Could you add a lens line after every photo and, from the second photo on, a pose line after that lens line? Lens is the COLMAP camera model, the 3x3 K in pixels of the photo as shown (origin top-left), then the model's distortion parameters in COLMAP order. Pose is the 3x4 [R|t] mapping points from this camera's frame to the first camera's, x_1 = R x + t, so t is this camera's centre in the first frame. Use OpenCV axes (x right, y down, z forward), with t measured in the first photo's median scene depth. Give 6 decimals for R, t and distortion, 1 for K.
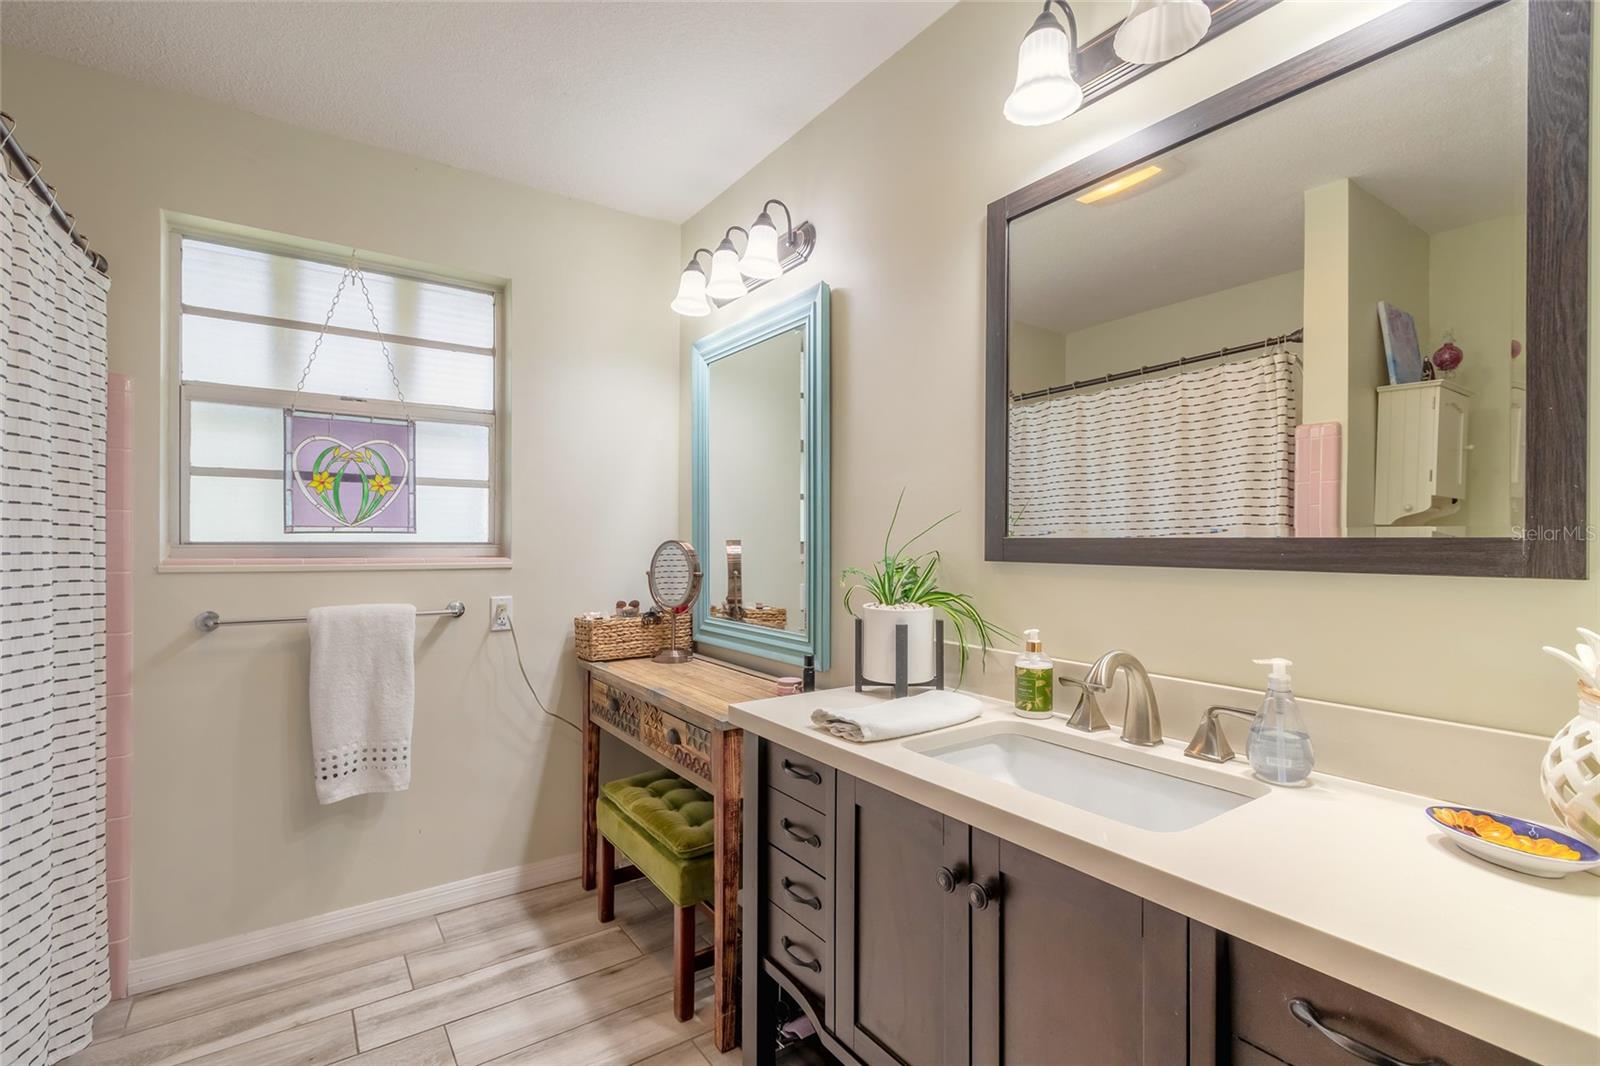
lens RADIAL K [[734.8, 0, 794.9], [0, 734.8, 538.8], [0, 0, 1]] dist [0.010369, -0.002042]
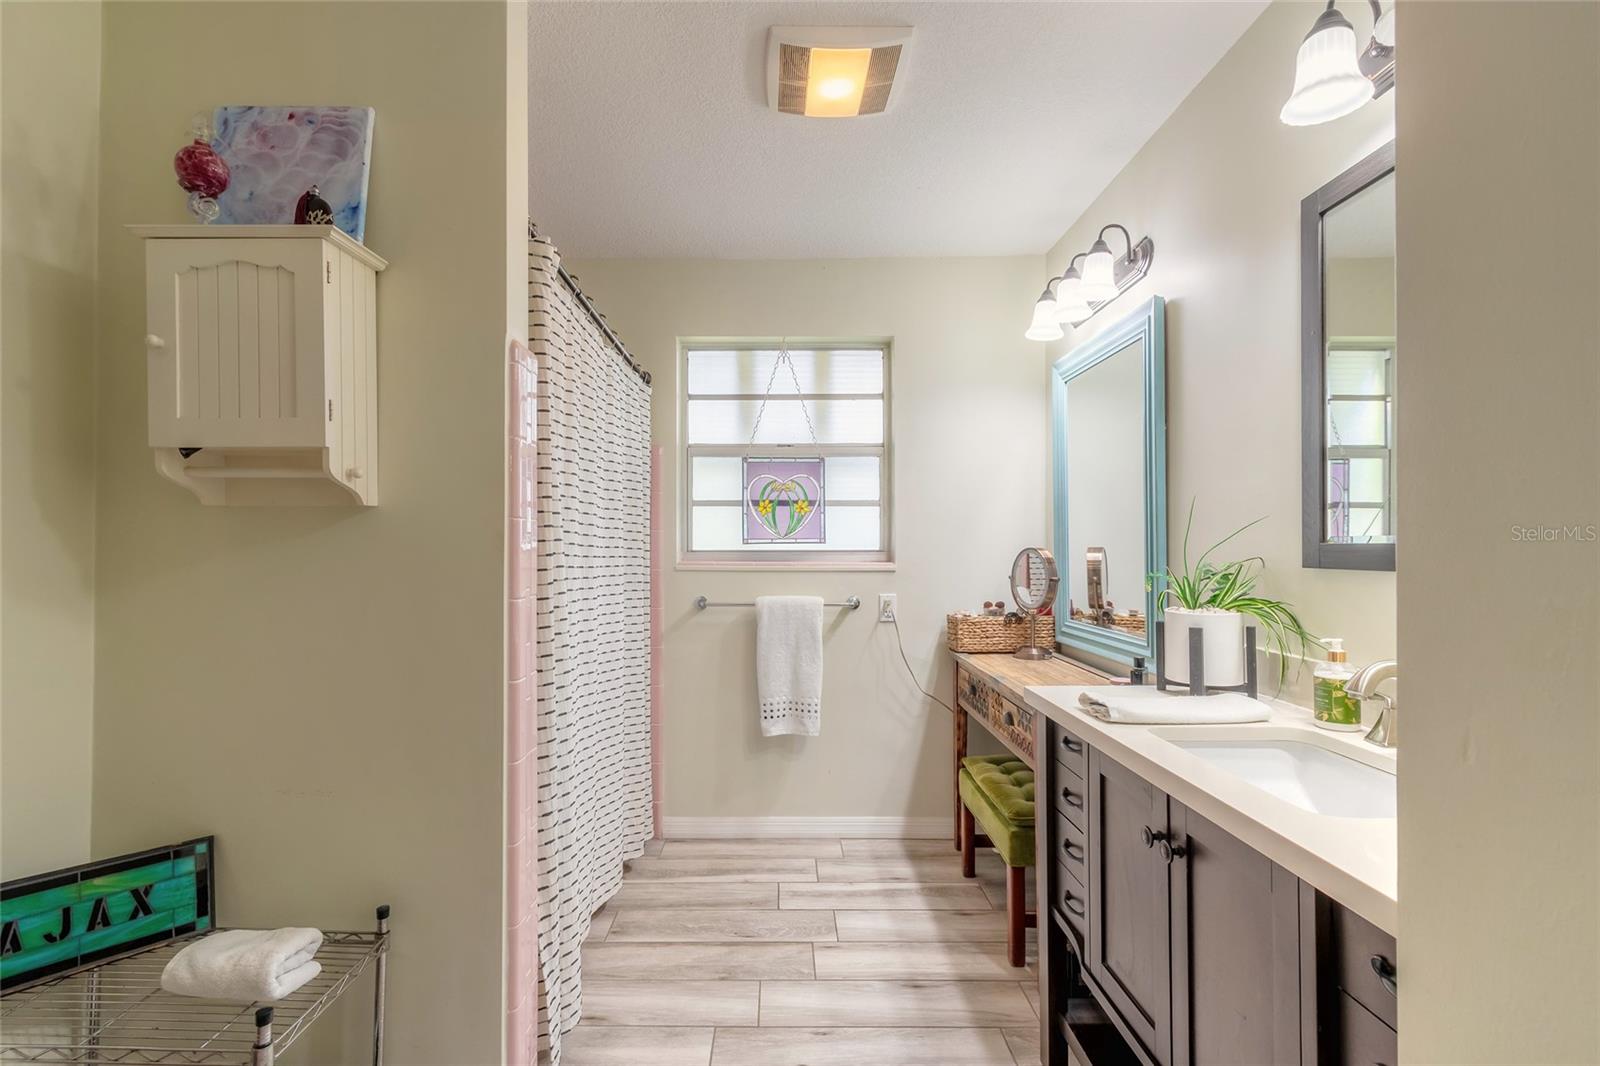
lens RADIAL K [[734.8, 0, 793.4], [0, 734.8, 537.5], [0, 0, 1]] dist [0.010369, -0.002042]
pose [[0.832534, -0.012336, -0.553836, 0.189763], [0.005395, 0.999885, -0.014162, 0.000366], [0.553947, 0.008803, 0.832505, -0.141584]]
